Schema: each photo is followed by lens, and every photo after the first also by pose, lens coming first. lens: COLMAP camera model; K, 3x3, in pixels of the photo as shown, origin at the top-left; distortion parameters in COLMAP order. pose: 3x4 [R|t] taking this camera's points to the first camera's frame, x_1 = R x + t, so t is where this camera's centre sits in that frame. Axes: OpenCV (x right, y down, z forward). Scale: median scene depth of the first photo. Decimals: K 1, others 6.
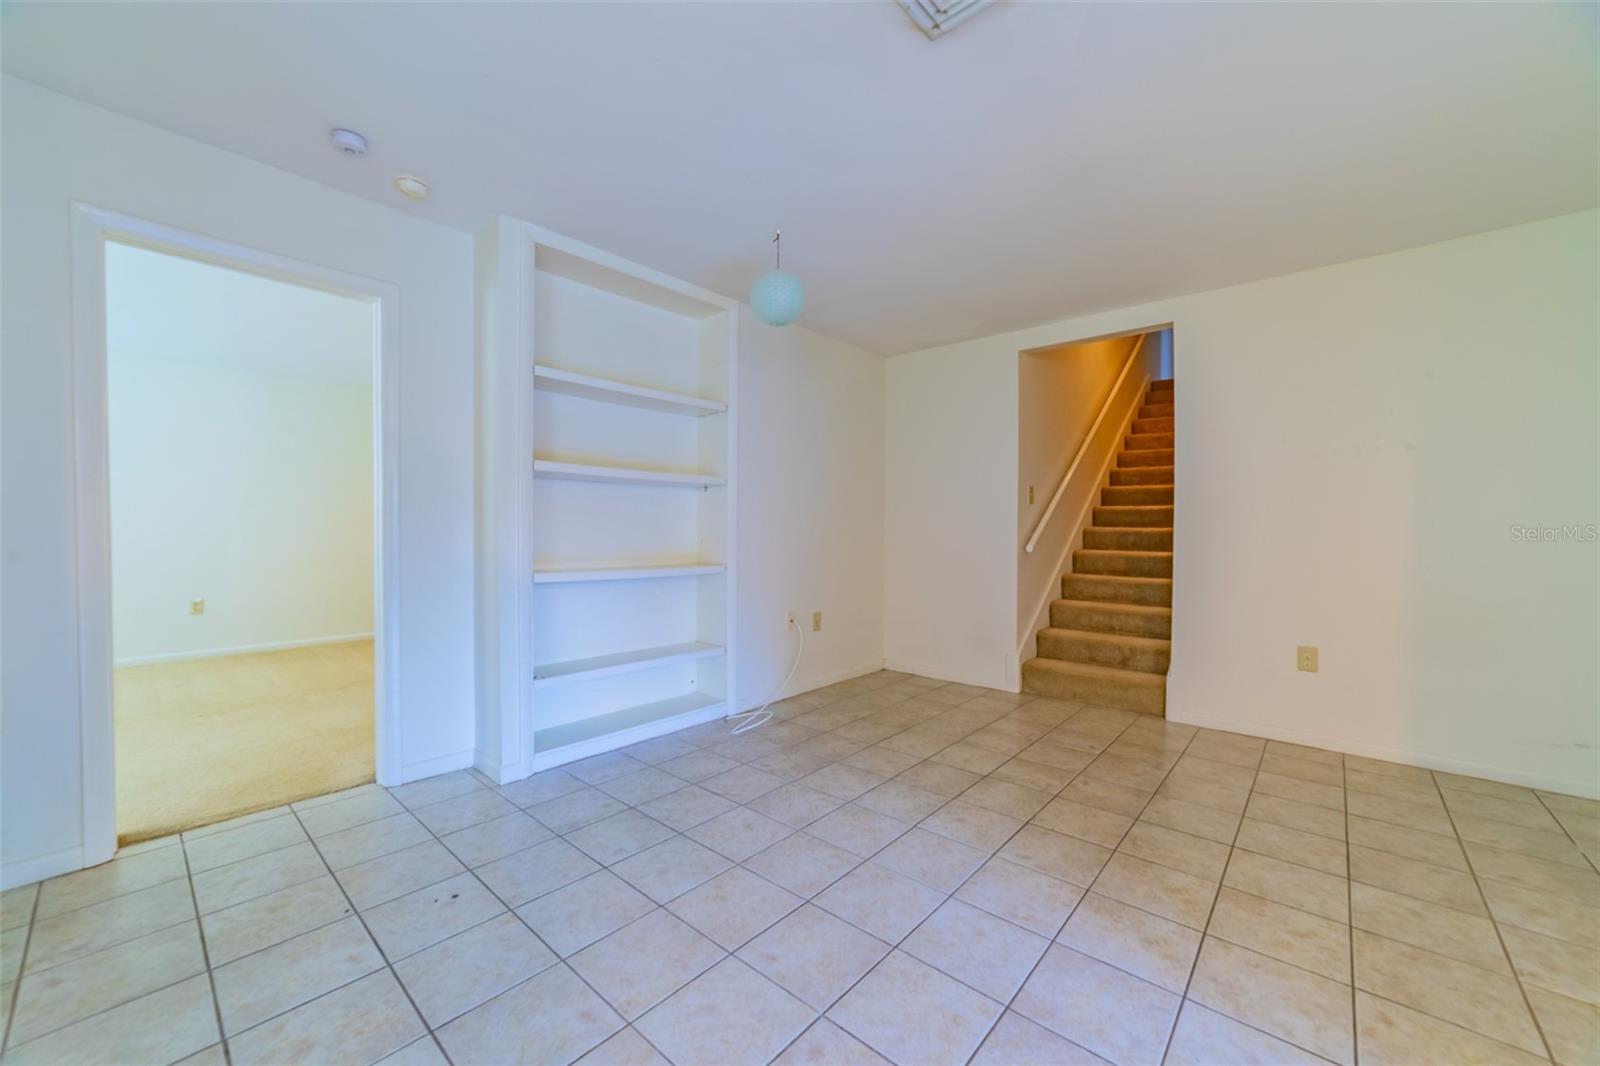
lens RADIAL K [[610.1, 0, 807.5], [0, 610.1, 535.4], [0, 0, 1]] dist [0.000143, 0.000016]
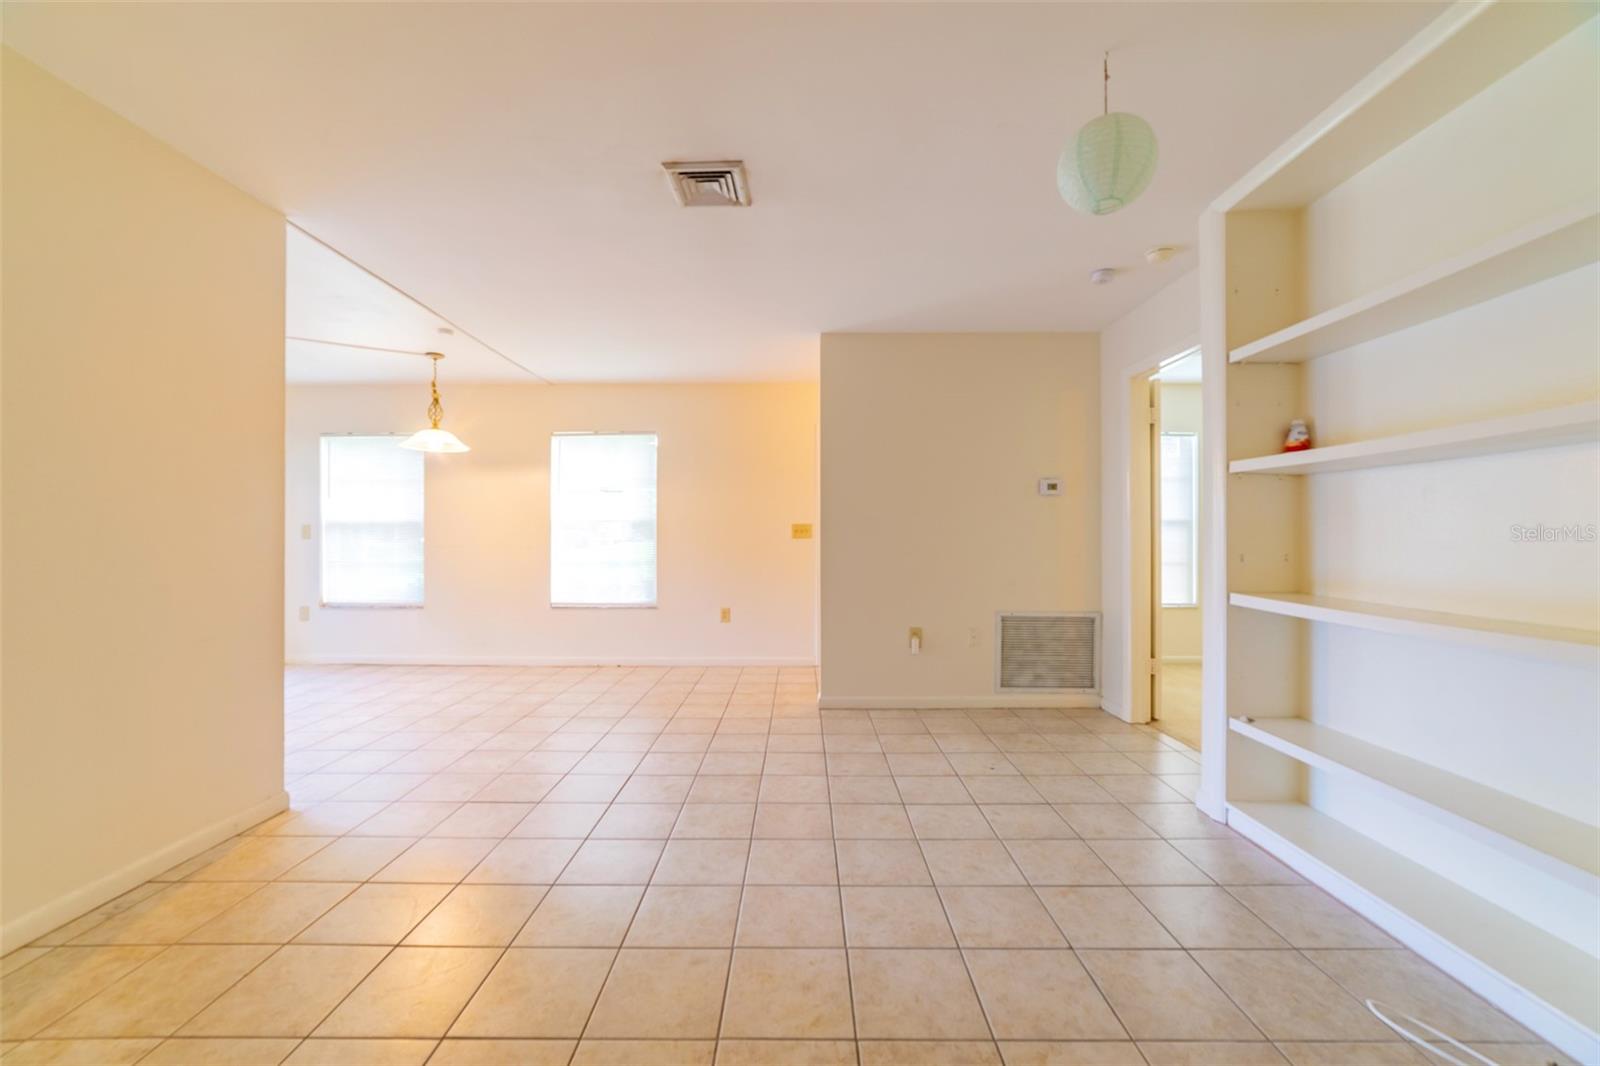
lens RADIAL K [[618.0, 0, 801.6], [0, 618.0, 536.4], [0, 0, 1]] dist [-0.017441, 0.006474]
pose [[-0.754062, -0.011967, -0.656695, 0.784742], [-0.015953, 0.999873, 0.000097, -0.015806], [0.656610, 0.010549, -0.754157, 1.688496]]
